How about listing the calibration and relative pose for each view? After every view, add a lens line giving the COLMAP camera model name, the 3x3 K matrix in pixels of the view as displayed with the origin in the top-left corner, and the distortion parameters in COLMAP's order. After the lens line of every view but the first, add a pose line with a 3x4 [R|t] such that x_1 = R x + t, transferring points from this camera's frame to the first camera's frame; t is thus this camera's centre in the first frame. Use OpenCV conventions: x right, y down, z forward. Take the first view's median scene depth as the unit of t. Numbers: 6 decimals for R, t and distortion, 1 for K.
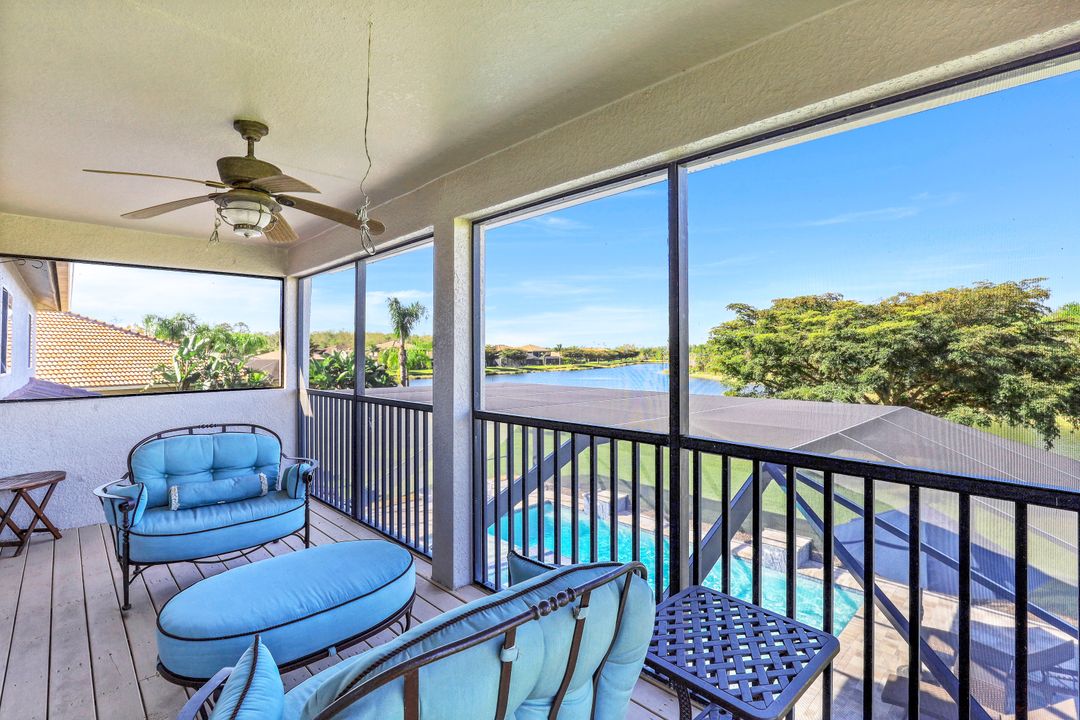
lens RADIAL K [[503.0, 0, 549.7], [0, 503.0, 358.6], [0, 0, 1]] dist [-0.026397, 0.000215]
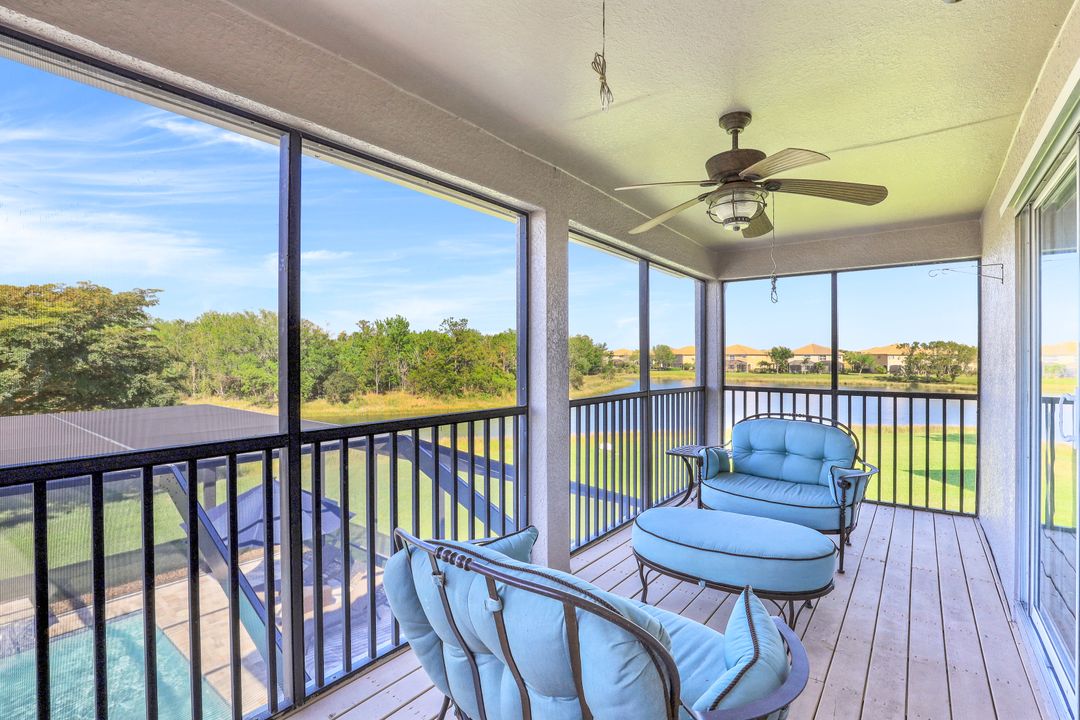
lens RADIAL K [[498.7, 0, 550.9], [0, 498.7, 357.5], [0, 0, 1]] dist [-0.027513, 0.000638]
pose [[-0.142756, -0.003007, 0.989753, -0.257618], [0.010872, 0.999930, 0.004606, 0.000422], [-0.989698, 0.011418, -0.142713, 0.254192]]
